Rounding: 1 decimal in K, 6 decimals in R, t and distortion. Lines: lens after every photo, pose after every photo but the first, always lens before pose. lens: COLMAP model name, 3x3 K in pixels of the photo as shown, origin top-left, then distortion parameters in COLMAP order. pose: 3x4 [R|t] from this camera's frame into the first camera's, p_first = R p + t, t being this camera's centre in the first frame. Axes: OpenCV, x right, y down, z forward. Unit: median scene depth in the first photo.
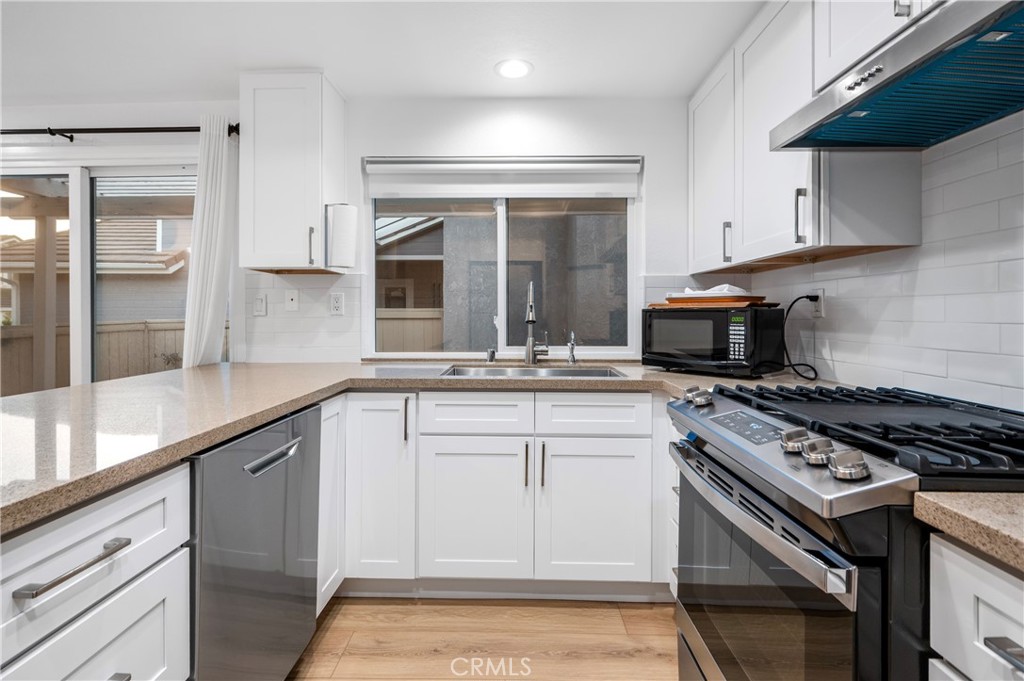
lens RADIAL K [[482.1, 0, 496.0], [0, 482.1, 309.4], [0, 0, 1]] dist [-0.002326, -0.000021]
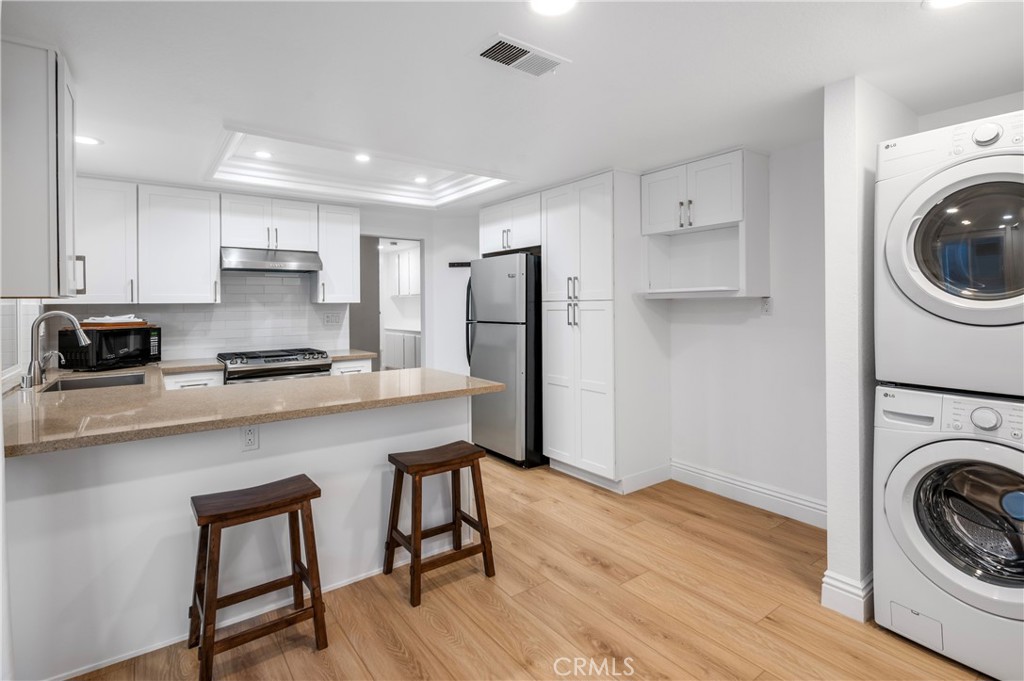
lens RADIAL K [[495.9, 0, 493.6], [0, 495.9, 311.6], [0, 0, 1]] dist [-0.002216, 0.000881]
pose [[-0.587380, -0.003814, 0.809302, -1.671390], [0.003932, 0.999964, 0.007566, -0.067295], [-0.809301, 0.007626, -0.587344, 0.932814]]
